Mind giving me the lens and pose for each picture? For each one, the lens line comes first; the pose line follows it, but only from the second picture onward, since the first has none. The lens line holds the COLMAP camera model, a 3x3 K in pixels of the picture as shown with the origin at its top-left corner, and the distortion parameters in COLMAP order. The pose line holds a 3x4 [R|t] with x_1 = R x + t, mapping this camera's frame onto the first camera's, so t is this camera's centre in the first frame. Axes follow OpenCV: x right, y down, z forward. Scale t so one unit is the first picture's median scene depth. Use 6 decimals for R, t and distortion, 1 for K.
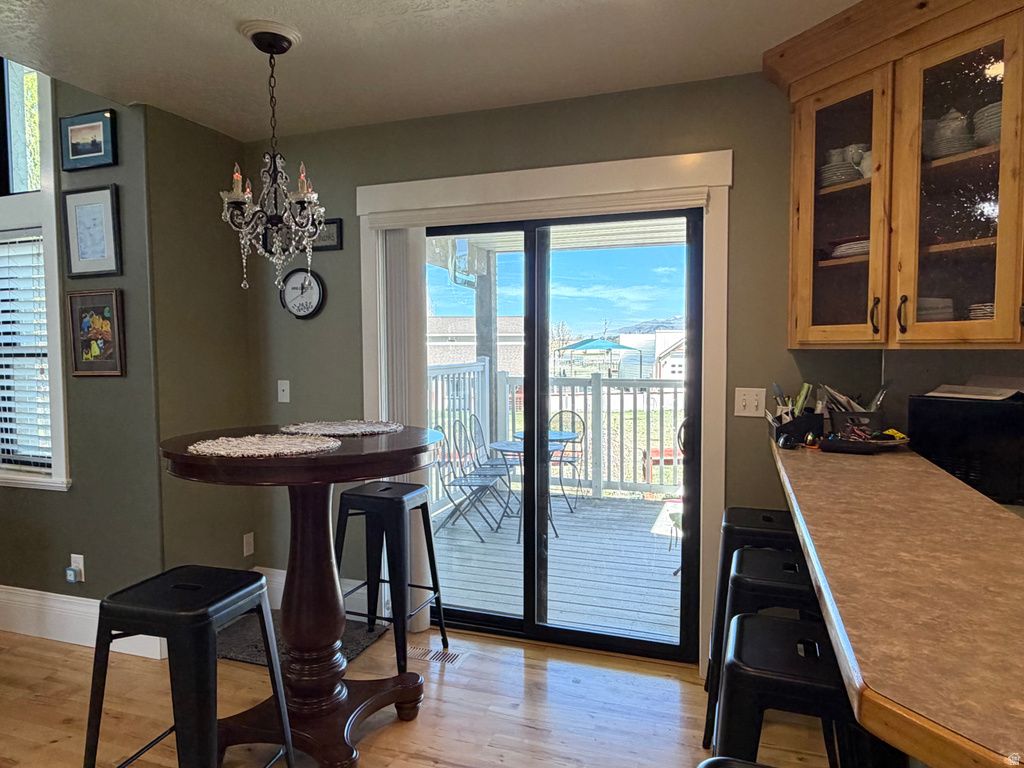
lens RADIAL K [[660.1, 0, 505.9], [0, 660.1, 385.9], [0, 0, 1]] dist [-0.003256, 0.004289]
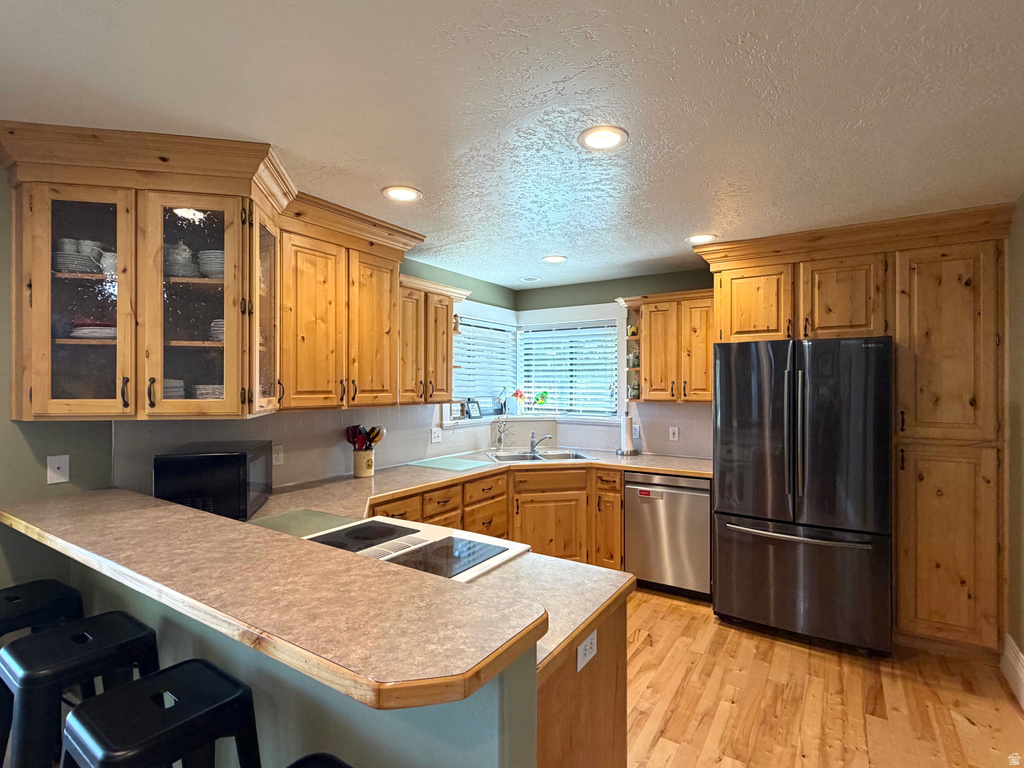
lens RADIAL K [[510.9, 0, 507.6], [0, 510.9, 384.5], [0, 0, 1]] dist [0.001847, 0.000404]
pose [[0.244105, 0.007061, 0.969723, -0.162672], [0.054273, 0.998307, -0.020931, -0.062109], [-0.968229, 0.057739, 0.243309, 0.101681]]
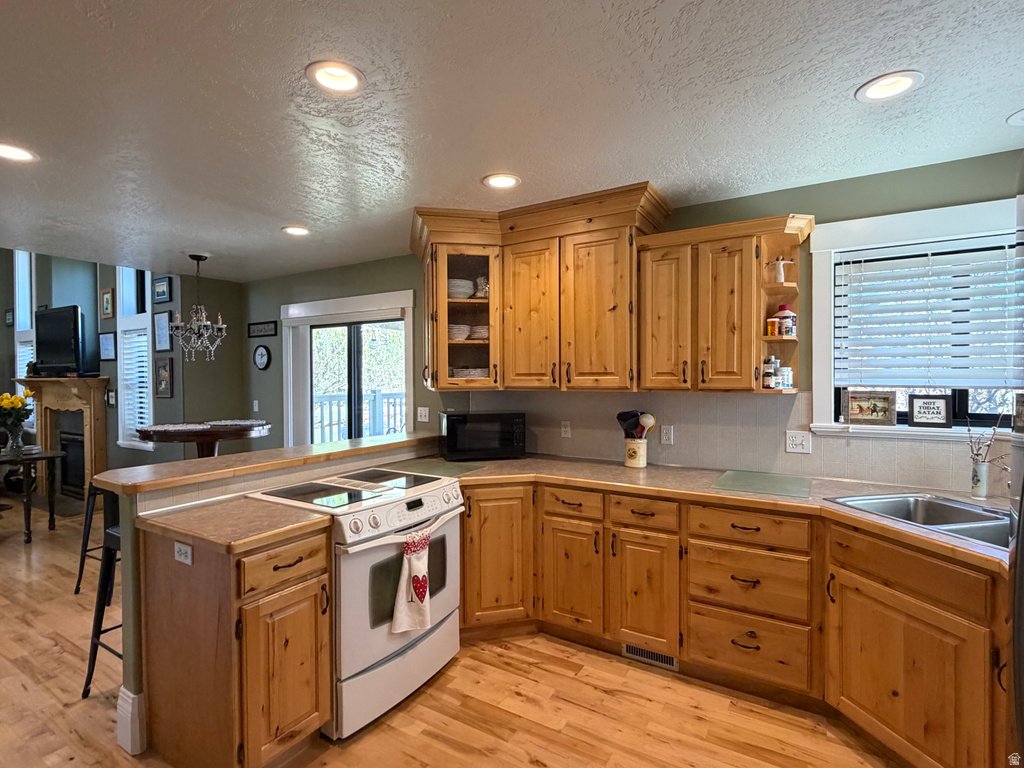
lens RADIAL K [[510.9, 0, 506.8], [0, 510.9, 384.5], [0, 0, 1]] dist [0.001847, 0.000404]
pose [[0.976486, 0.006363, -0.215488, 1.137070], [-0.015198, 0.999109, -0.039370, -0.010522], [0.215046, 0.041719, 0.975712, -0.539302]]
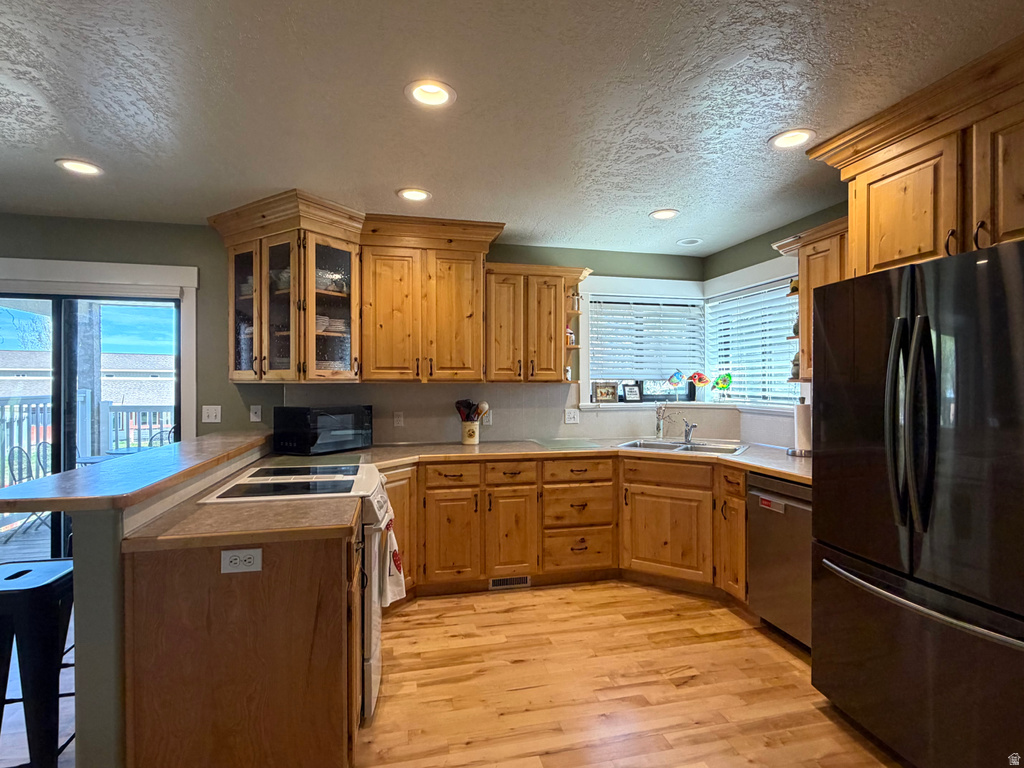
lens RADIAL K [[510.9, 0, 508.1], [0, 510.9, 384.0], [0, 0, 1]] dist [0.001847, 0.000404]
pose [[0.846609, 0.006377, 0.532178, 0.378658], [0.025672, 0.998275, -0.052802, 0.043076], [-0.531597, 0.058365, 0.844984, -0.634282]]
